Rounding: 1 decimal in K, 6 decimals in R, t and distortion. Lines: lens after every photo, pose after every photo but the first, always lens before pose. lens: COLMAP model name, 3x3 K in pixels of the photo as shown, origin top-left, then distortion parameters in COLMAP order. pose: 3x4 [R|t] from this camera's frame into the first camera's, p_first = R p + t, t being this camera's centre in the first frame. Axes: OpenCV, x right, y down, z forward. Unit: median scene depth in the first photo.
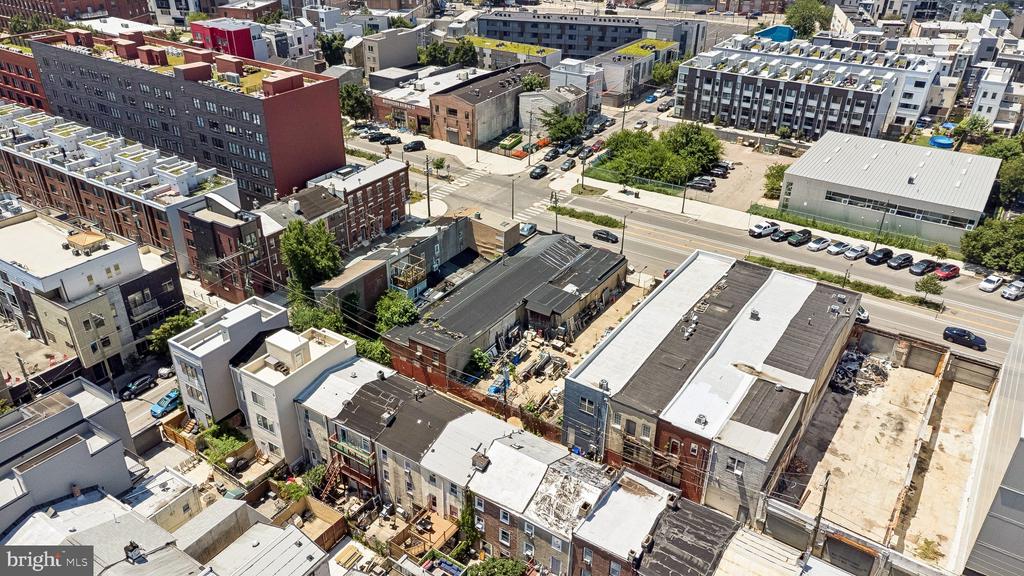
lens RADIAL K [[755.9, 0, 512.0], [0, 755.9, 288.0], [0, 0, 1]] dist [0.038101, 0.003105]
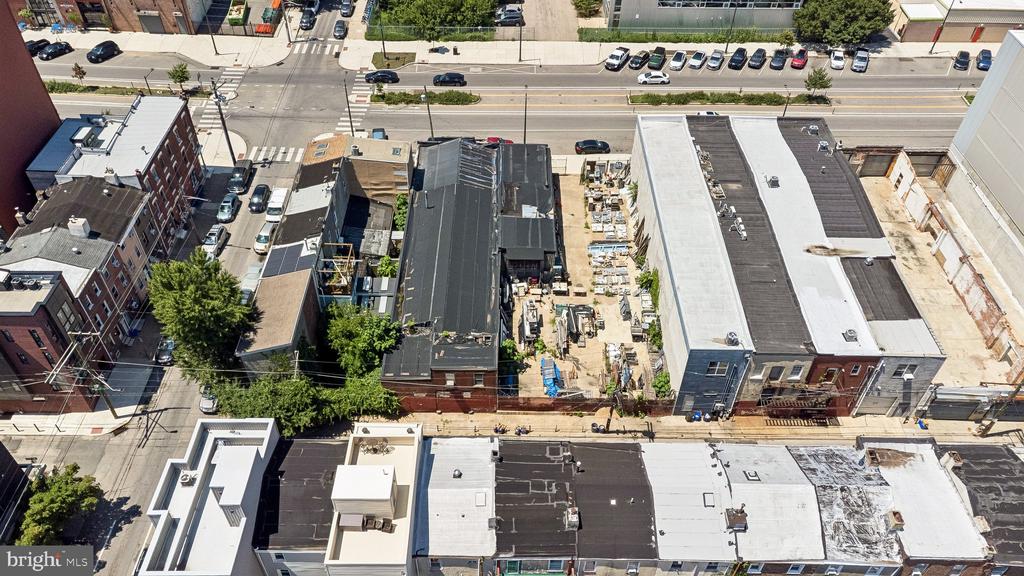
lens RADIAL K [[755.9, 0, 512.0], [0, 755.9, 288.0], [0, 0, 1]] dist [0.038101, 0.003105]
pose [[0.833066, -0.381610, 0.400467, -0.268179], [0.266421, 0.911238, 0.314110, -0.168793], [-0.484789, -0.154982, 0.860791, 0.297146]]
